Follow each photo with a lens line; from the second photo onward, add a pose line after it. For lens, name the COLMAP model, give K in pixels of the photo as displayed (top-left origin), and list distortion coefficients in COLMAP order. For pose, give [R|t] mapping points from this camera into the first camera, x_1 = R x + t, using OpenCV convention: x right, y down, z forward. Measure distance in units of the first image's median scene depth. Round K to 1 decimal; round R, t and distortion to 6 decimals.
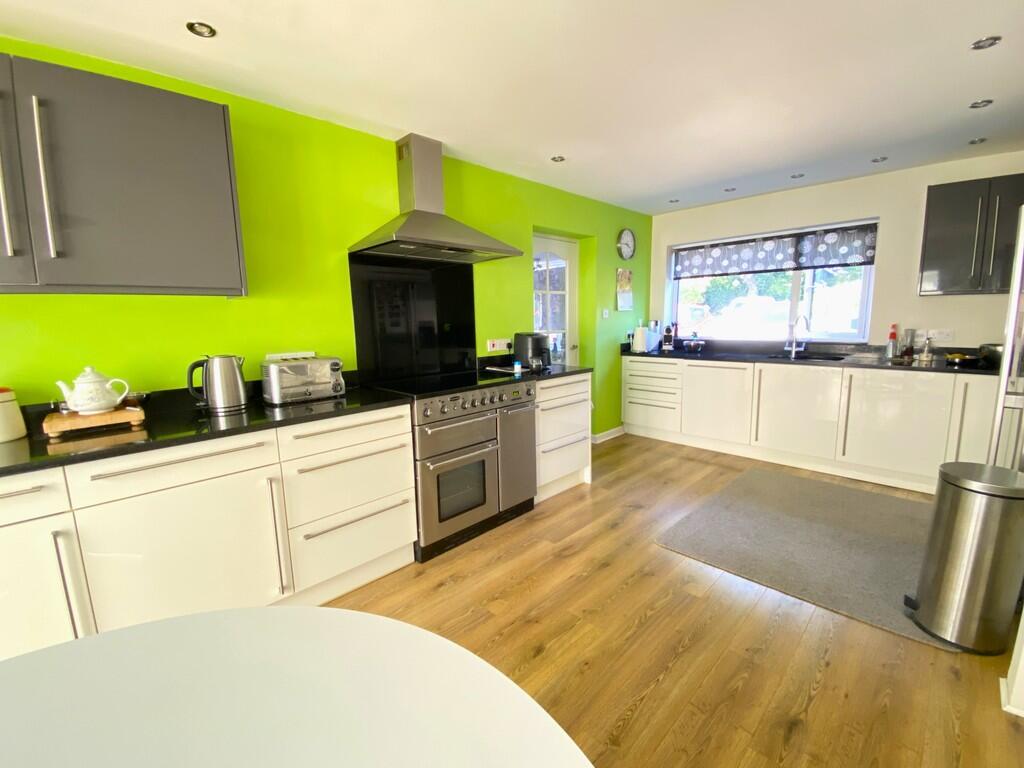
lens RADIAL K [[437.7, 0, 511.5], [0, 437.7, 374.7], [0, 0, 1]] dist [0.087101, -0.000132]
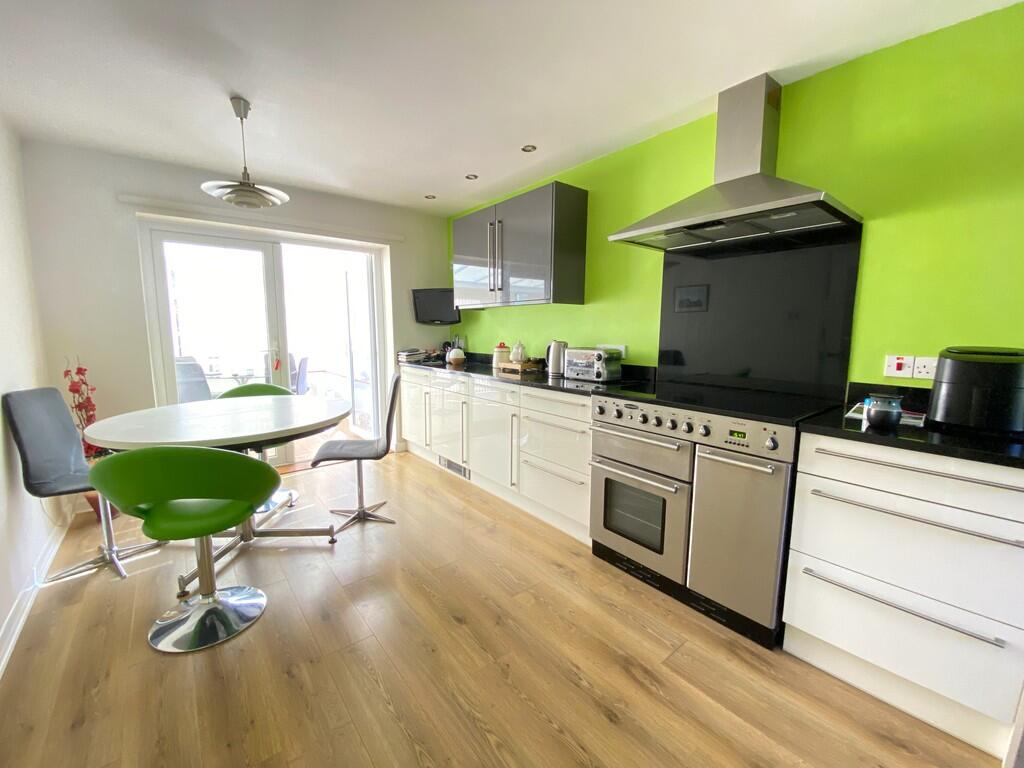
lens RADIAL K [[416.7, 0, 512.0], [0, 416.7, 384.0], [0, 0, 1]] dist [0.037403, -0.000028]
pose [[-0.084415, 0.147720, -0.985420, 0.729580], [-0.141325, 0.977178, 0.158591, -0.090249], [0.986358, 0.152652, -0.061612, 0.835023]]
